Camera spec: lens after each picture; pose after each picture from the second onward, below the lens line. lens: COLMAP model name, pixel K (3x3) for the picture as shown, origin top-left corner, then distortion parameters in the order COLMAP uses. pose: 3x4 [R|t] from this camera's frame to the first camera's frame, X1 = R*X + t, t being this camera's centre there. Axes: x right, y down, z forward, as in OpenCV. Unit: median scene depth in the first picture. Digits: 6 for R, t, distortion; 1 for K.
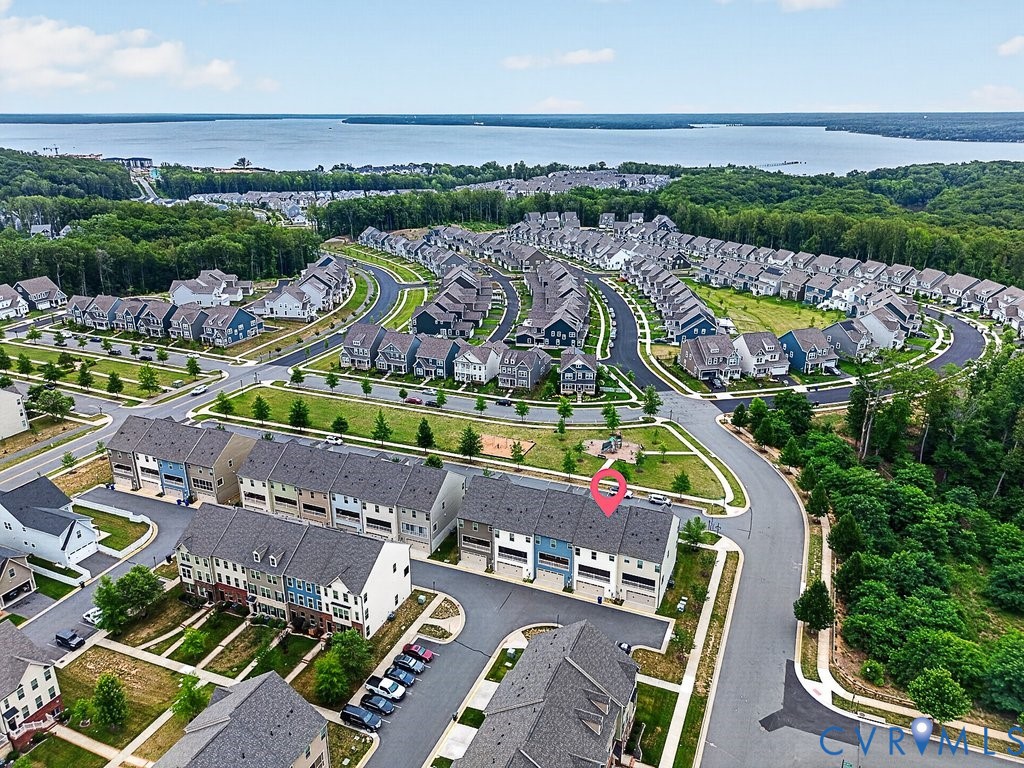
lens RADIAL K [[737.7, 0, 512.0], [0, 737.7, 384.0], [0, 0, 1]] dist [0.007971, 0.001993]
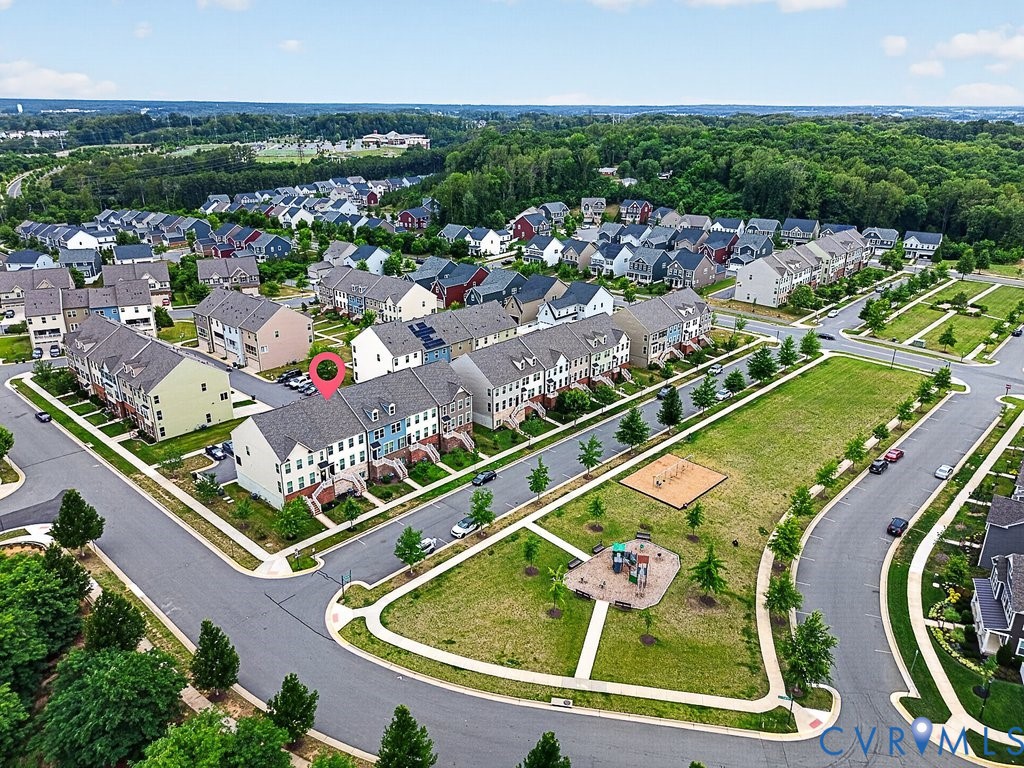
lens RADIAL K [[737.7, 0, 512.0], [0, 737.7, 384.0], [0, 0, 1]] dist [0.007971, 0.001993]
pose [[-0.344734, 0.332888, -0.877692, 0.663163], [-0.325234, 0.834737, 0.444340, -0.264427], [0.880557, 0.438634, -0.179496, 1.082146]]
